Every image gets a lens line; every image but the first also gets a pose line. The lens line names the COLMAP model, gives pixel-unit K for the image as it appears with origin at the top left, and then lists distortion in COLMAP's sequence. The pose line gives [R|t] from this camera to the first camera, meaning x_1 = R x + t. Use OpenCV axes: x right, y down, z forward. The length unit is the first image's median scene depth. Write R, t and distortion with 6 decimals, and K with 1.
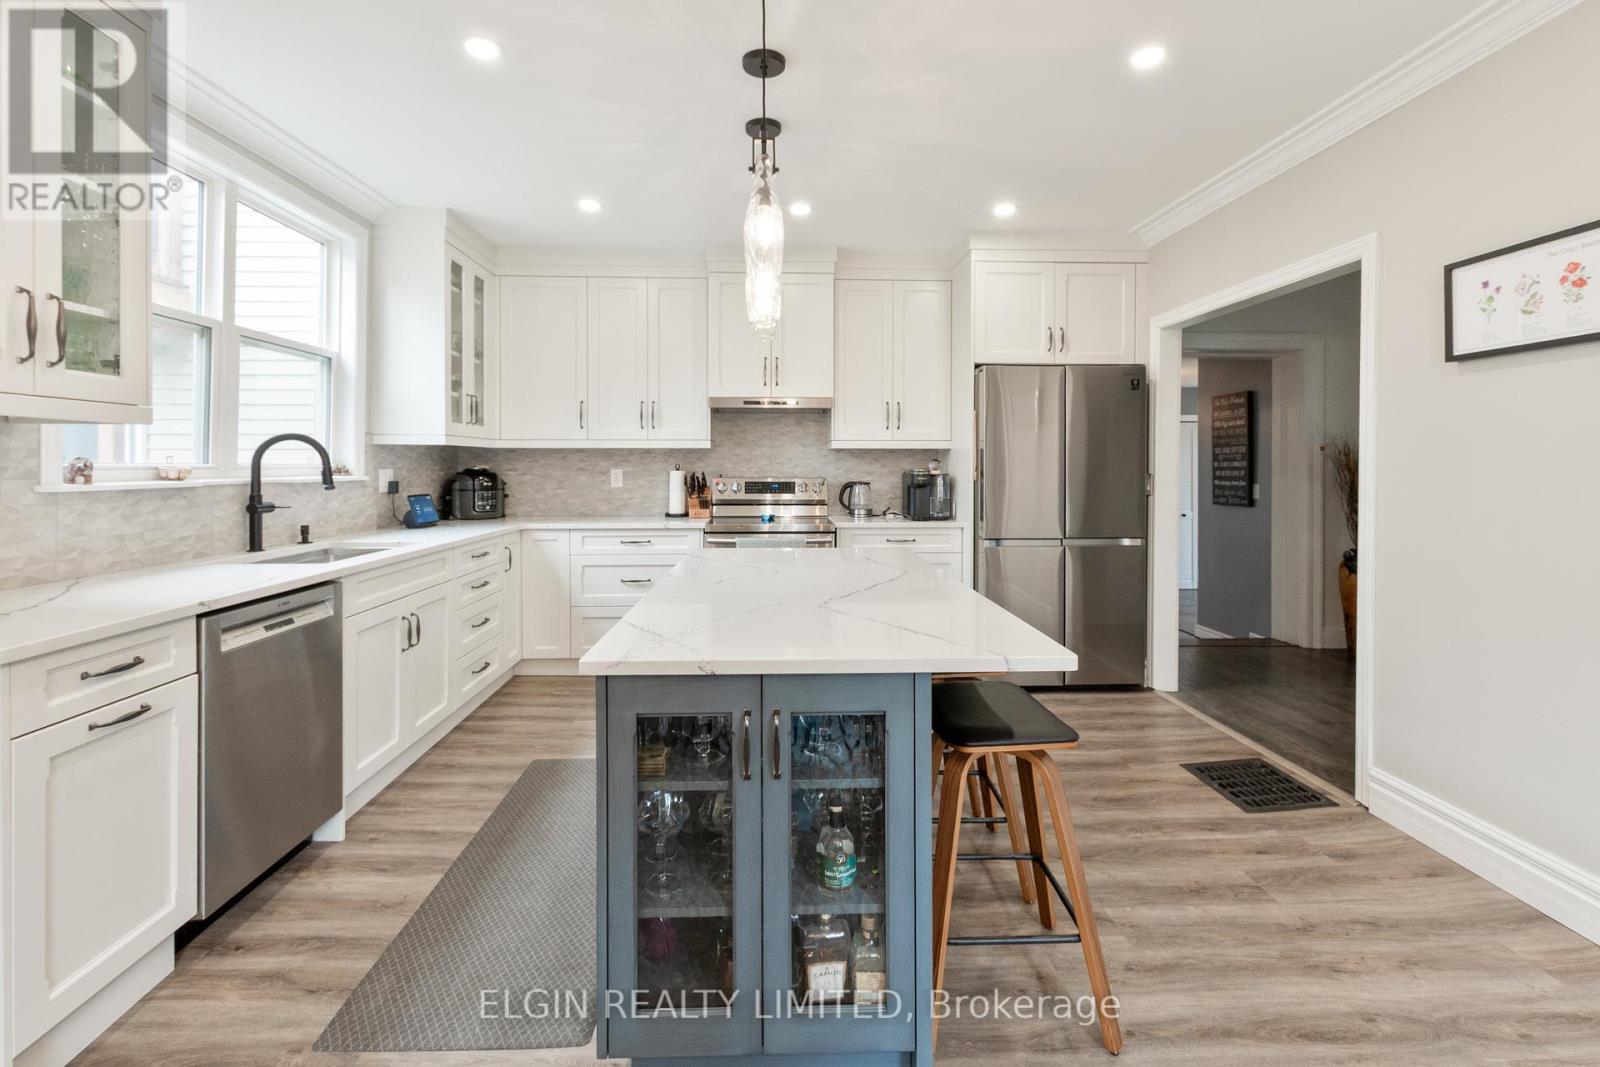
lens RADIAL K [[705.0, 0, 799.8], [0, 705.0, 485.8], [0, 0, 1]] dist [0.000736, -0.000898]
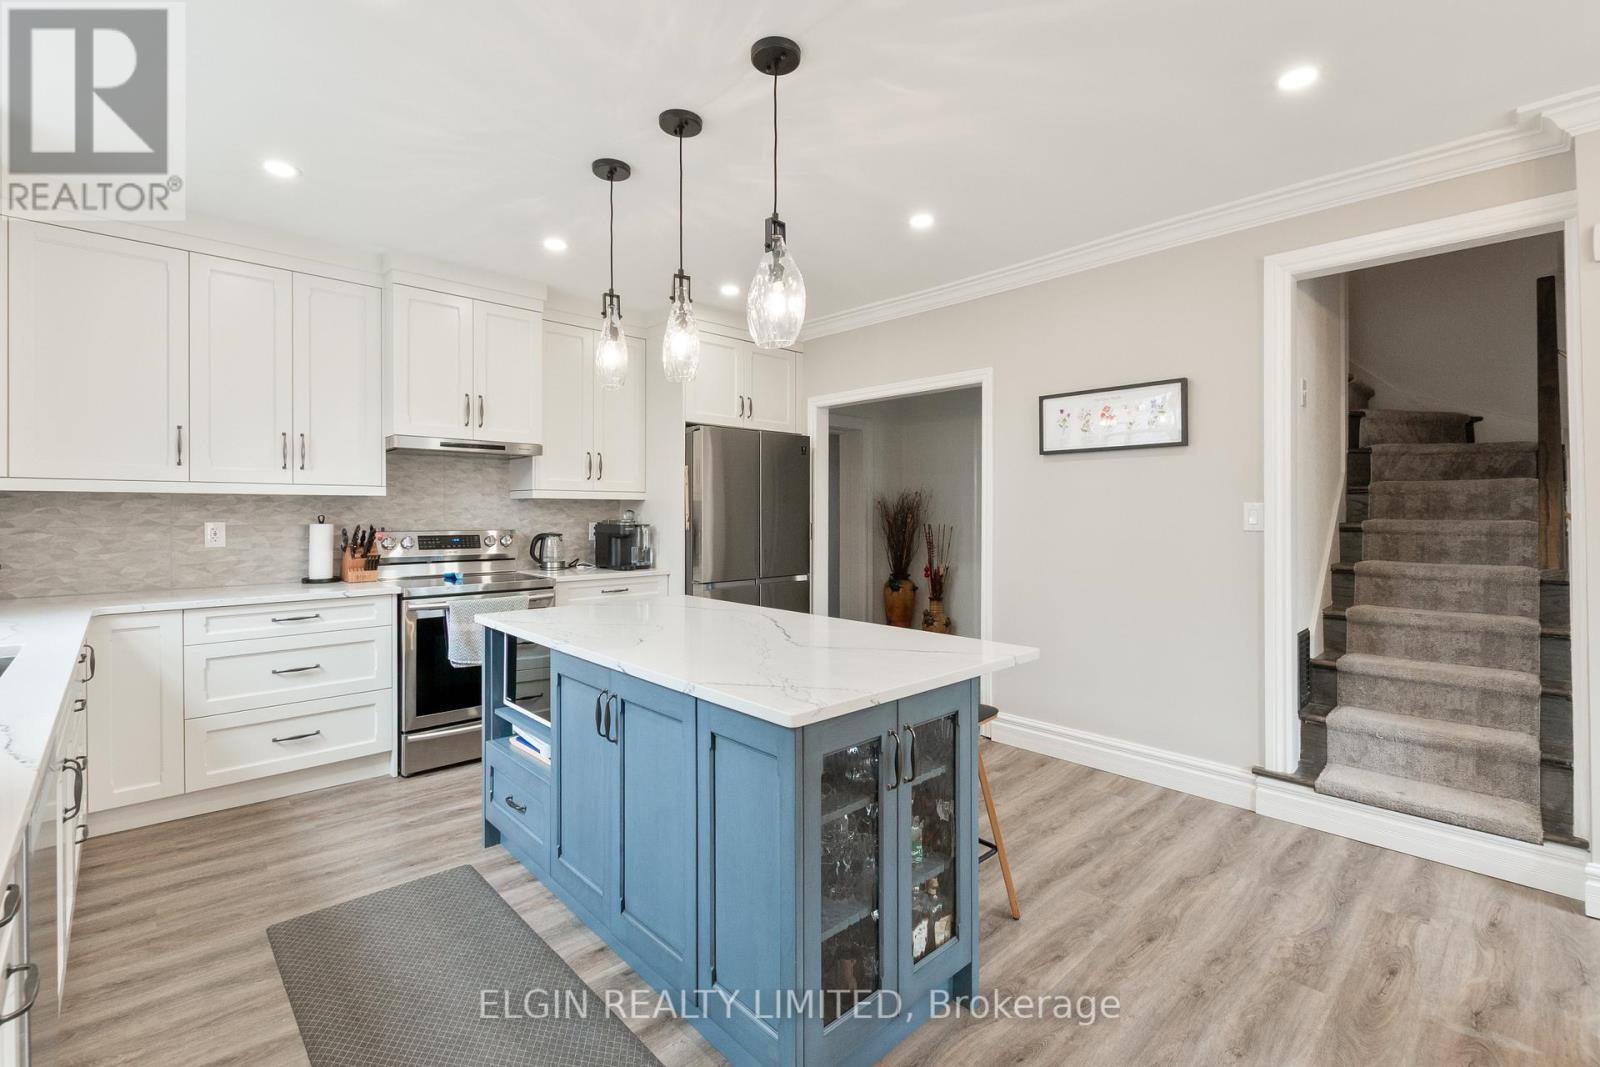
lens RADIAL K [[698.2, 0, 798.1], [0, 698.2, 538.2], [0, 0, 1]] dist [0.000794, -0.000243]
pose [[0.754145, -0.024112, 0.656265, -0.291967], [0.018244, 0.999709, 0.015765, -0.008202], [-0.656455, 0.000084, 0.754366, 0.068471]]
